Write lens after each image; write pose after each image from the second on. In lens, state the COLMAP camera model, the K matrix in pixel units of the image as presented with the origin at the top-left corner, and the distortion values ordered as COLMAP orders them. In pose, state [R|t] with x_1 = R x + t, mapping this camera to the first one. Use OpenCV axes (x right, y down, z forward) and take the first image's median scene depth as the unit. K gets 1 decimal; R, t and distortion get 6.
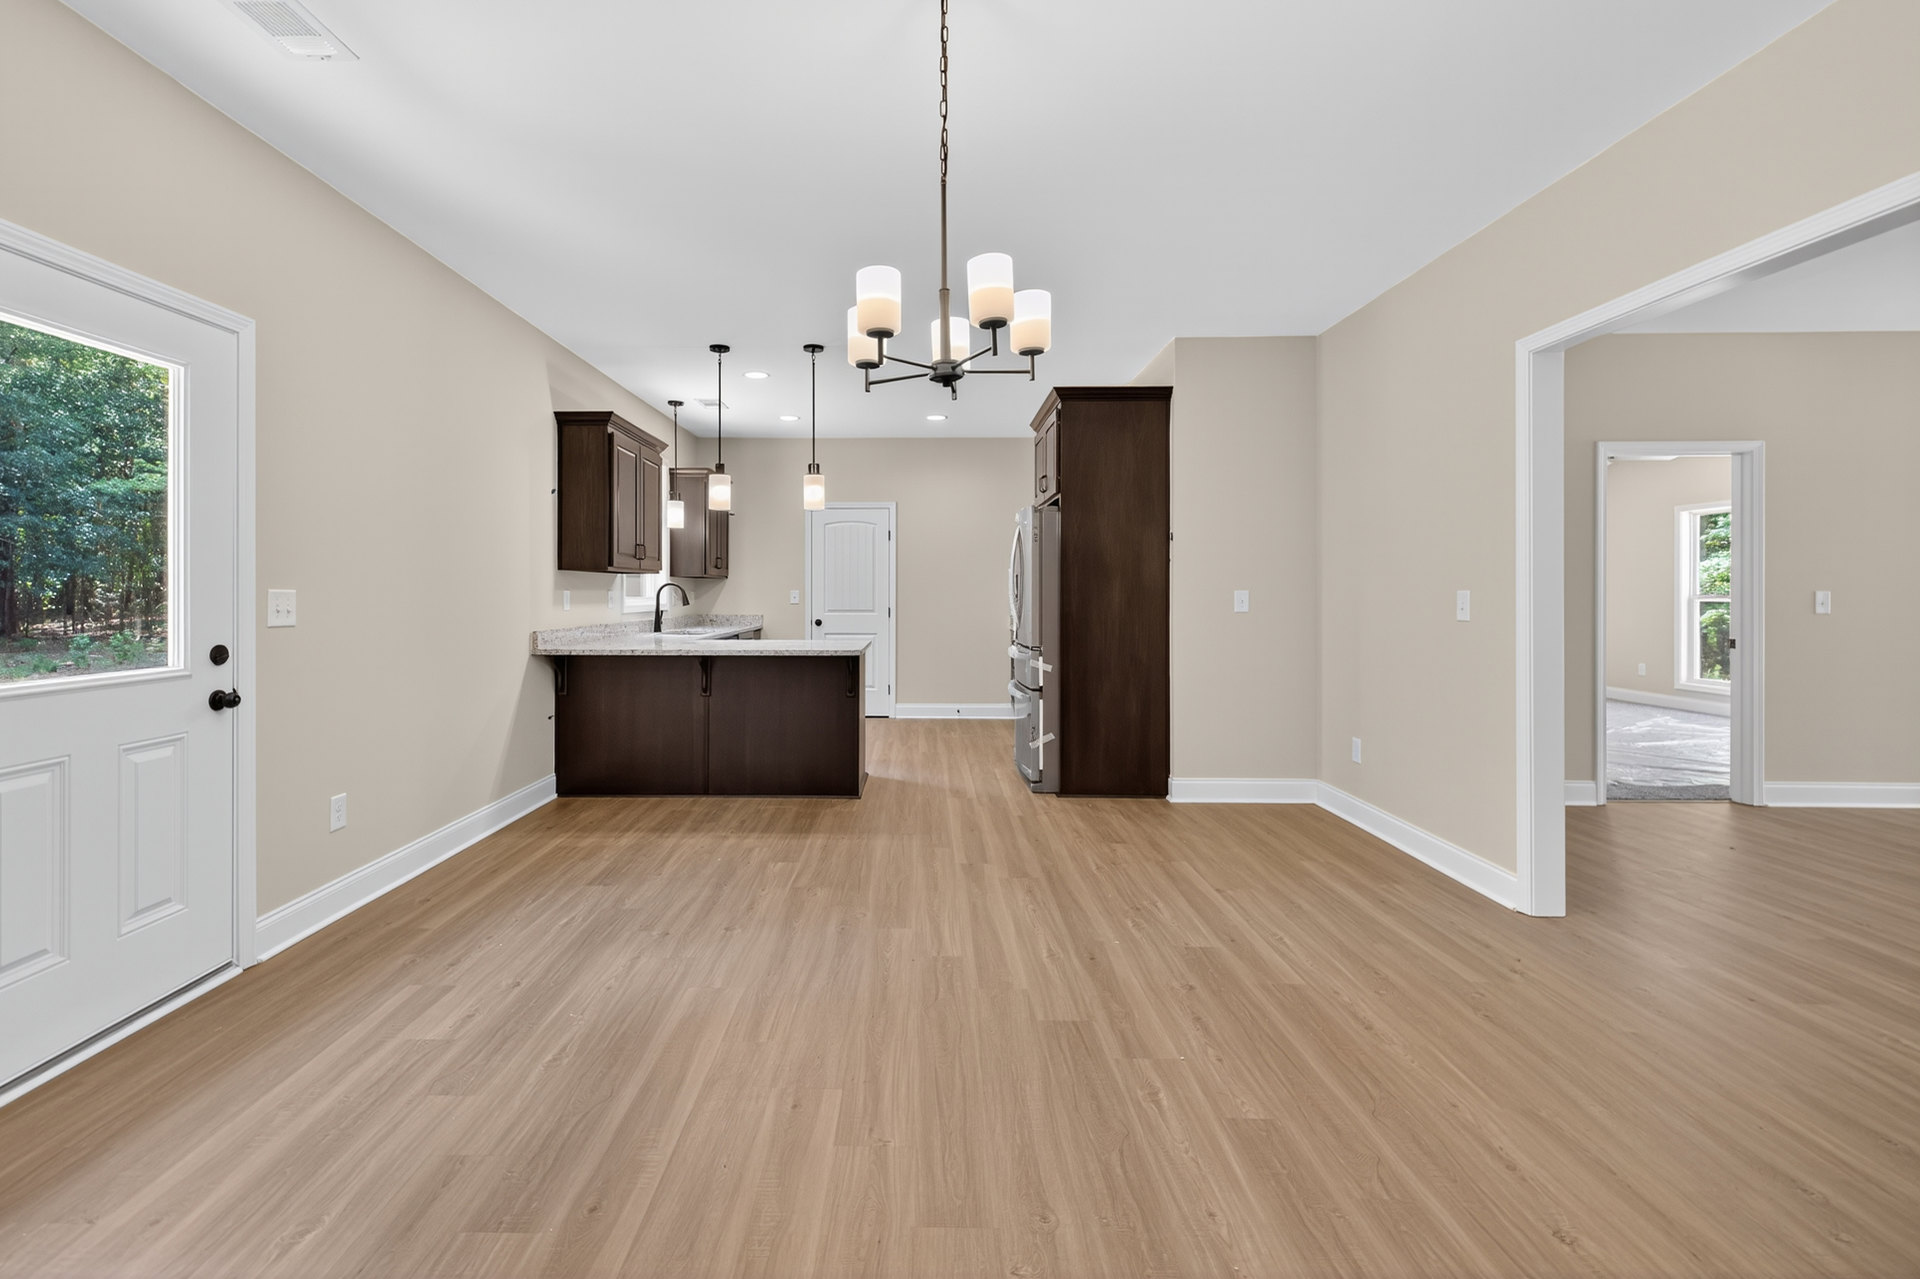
lens RADIAL K [[854.2, 0, 909.8], [0, 854.2, 589.5], [0, 0, 1]] dist [0.002166, -0.000161]
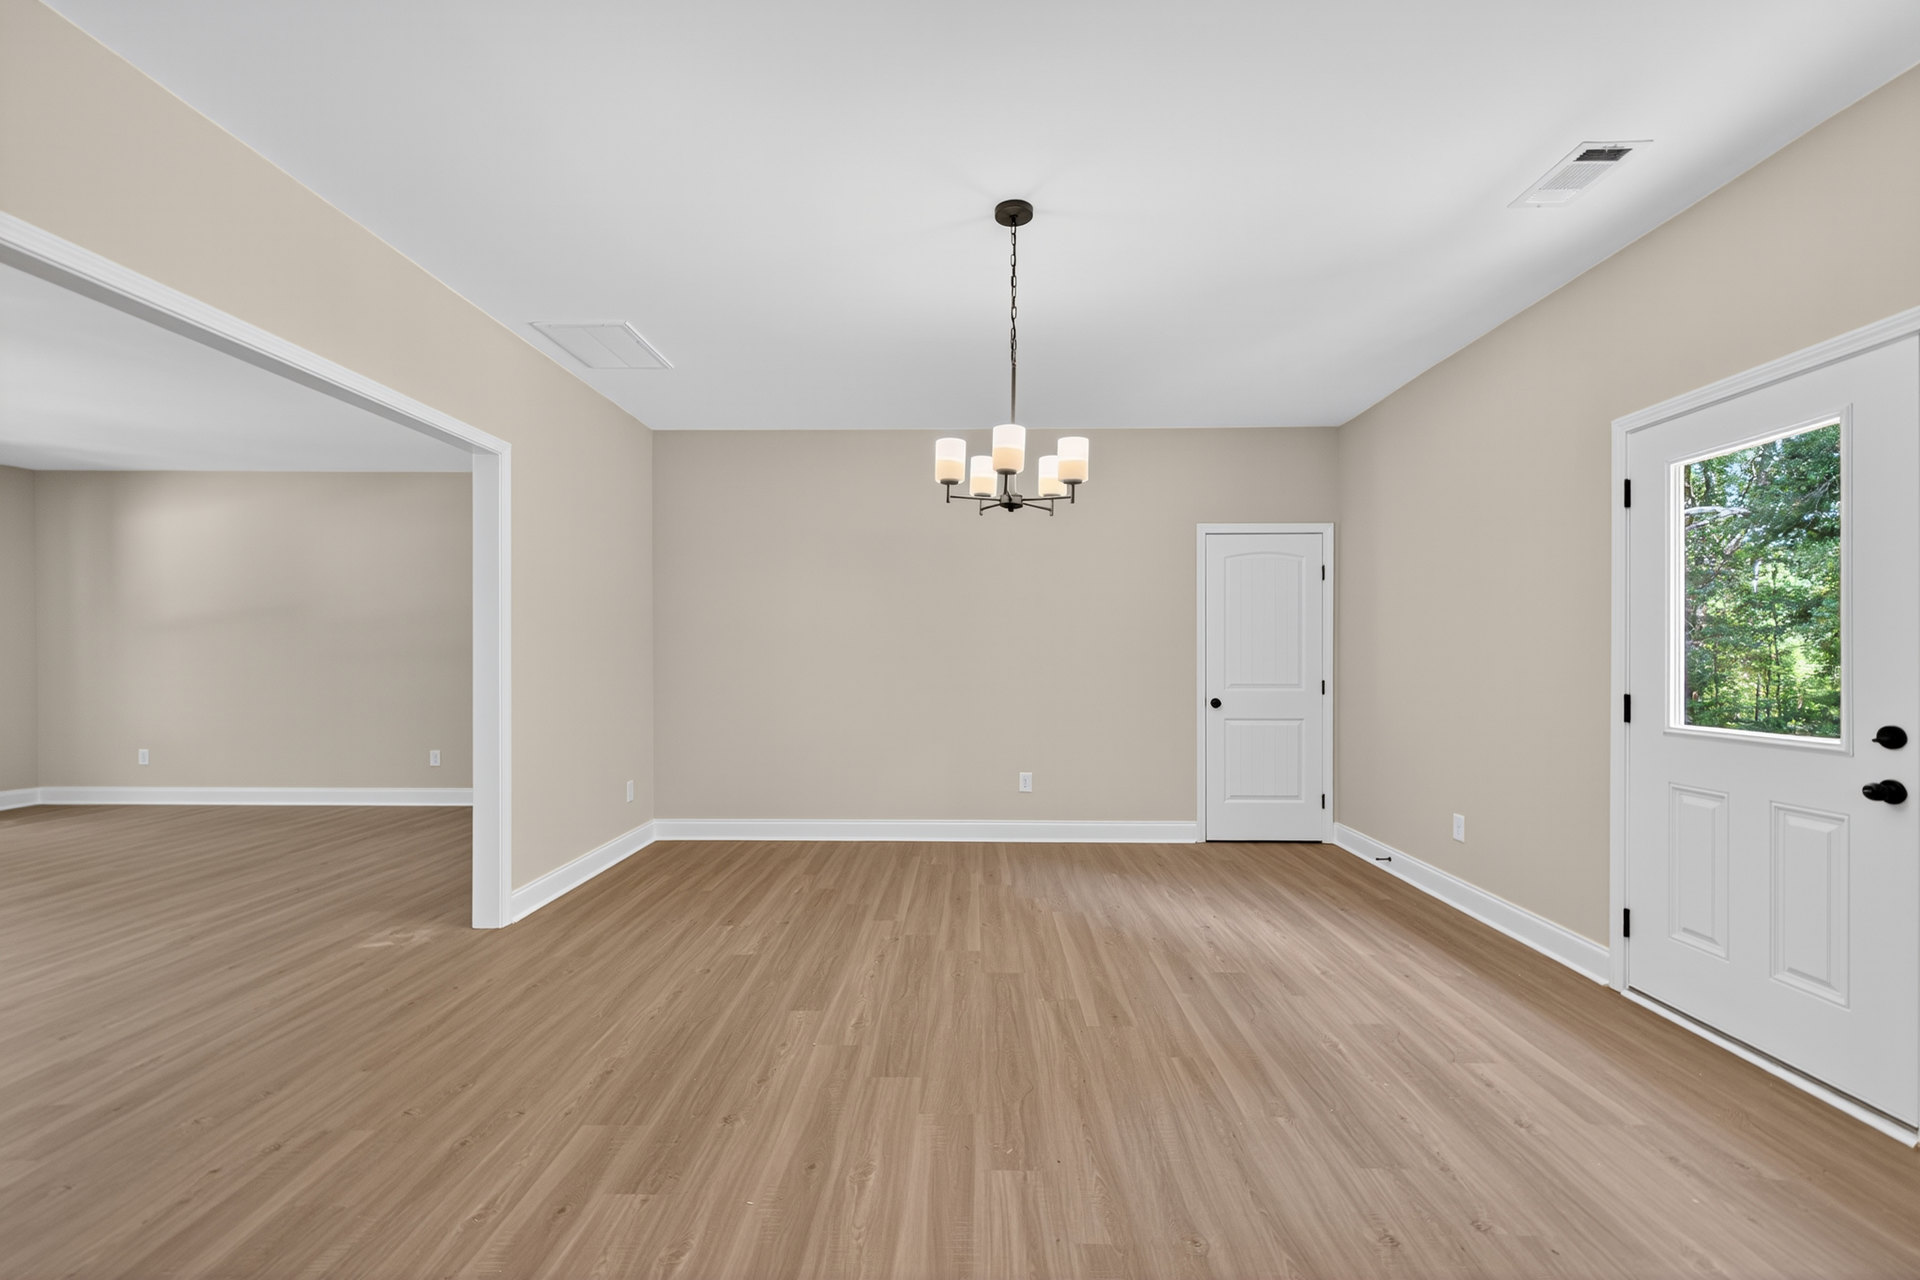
lens RADIAL K [[823.9, 0, 969.4], [0, 823.9, 637.4], [0, 0, 1]] dist [0.002572, 0.000597]
pose [[-0.999974, -0.004002, -0.005956, 0.047949], [-0.003868, 0.999744, -0.022305, 0.000307], [0.006043, -0.022282, -0.999733, 0.952491]]
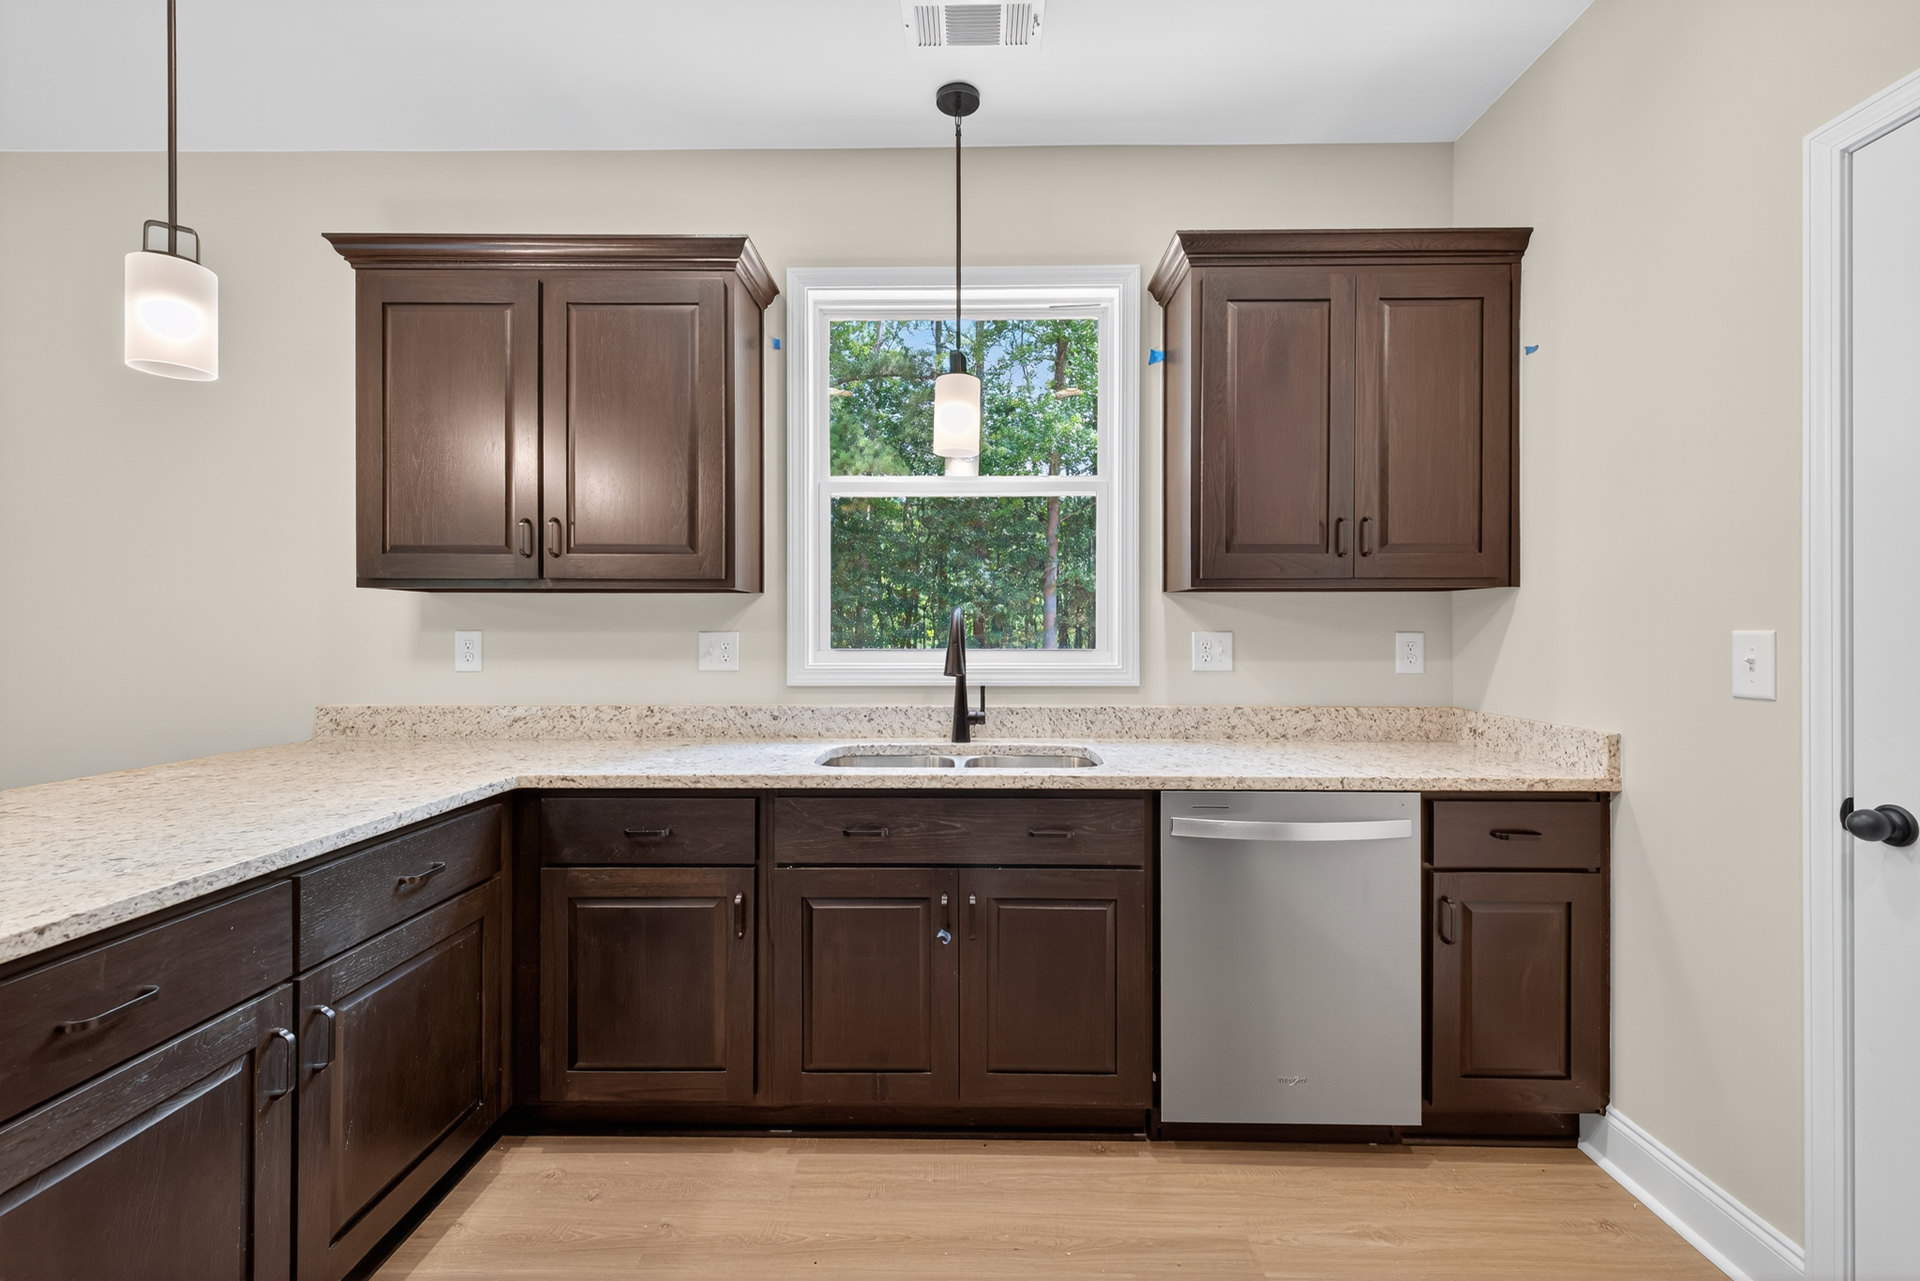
lens RADIAL K [[833.2, 0, 989.3], [0, 833.2, 635.5], [0, 0, 1]] dist [0.010567, 0.000056]
pose [[0.003079, 0.002313, -0.999993, 0.097759], [0.002050, 0.999995, 0.002319, 0.002861], [0.999993, -0.002057, 0.003075, 1.346433]]
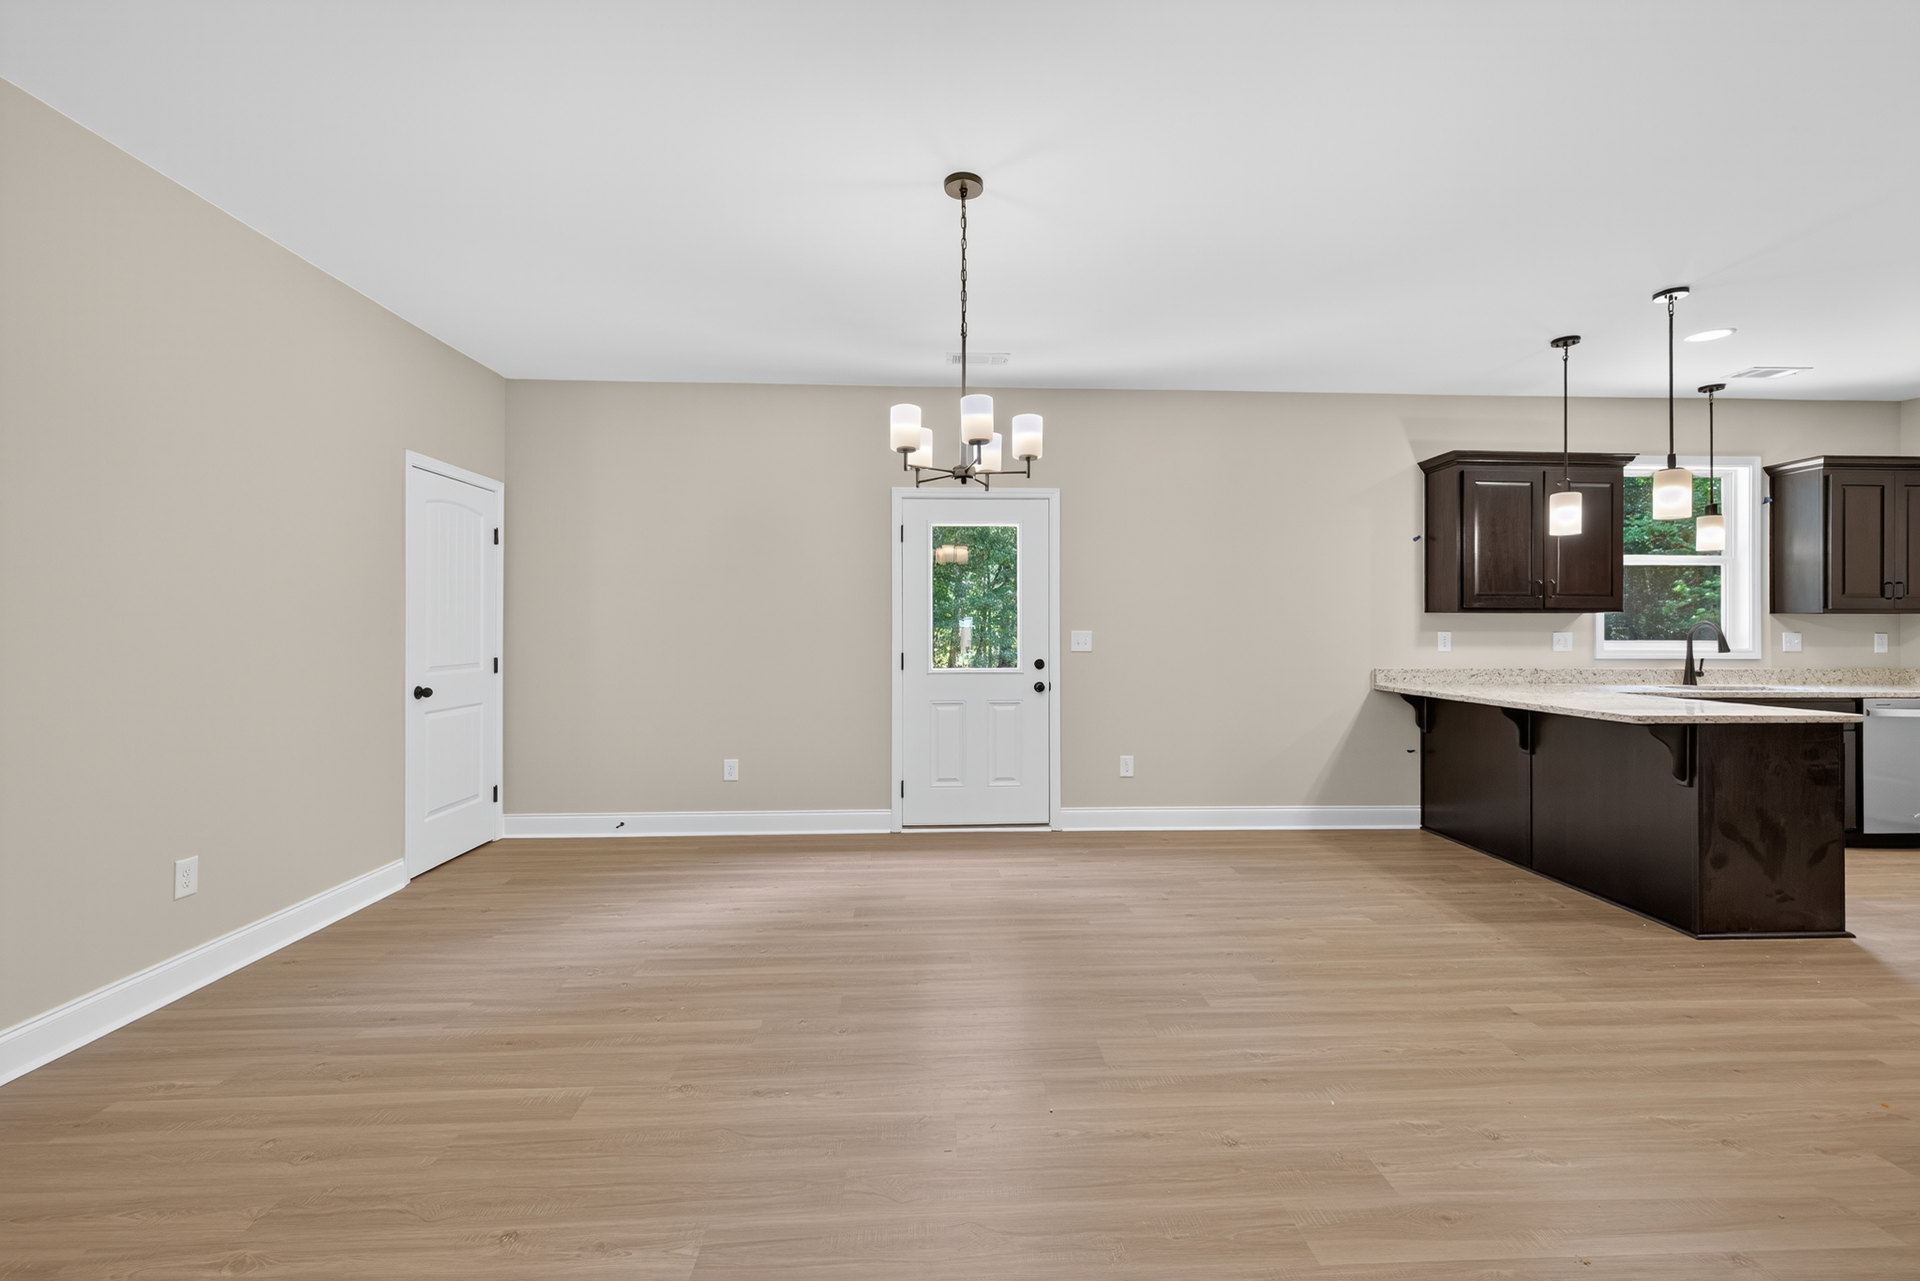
lens RADIAL K [[807.1, 0, 963.0], [0, 807.1, 623.8], [0, 0, 1]] dist [0.007635, -0.000081]
pose [[0.069793, -0.005762, -0.997545, 0.544986], [-0.000463, 0.999983, -0.005808, -0.002967], [0.997561, 0.000867, 0.069789, 0.364819]]
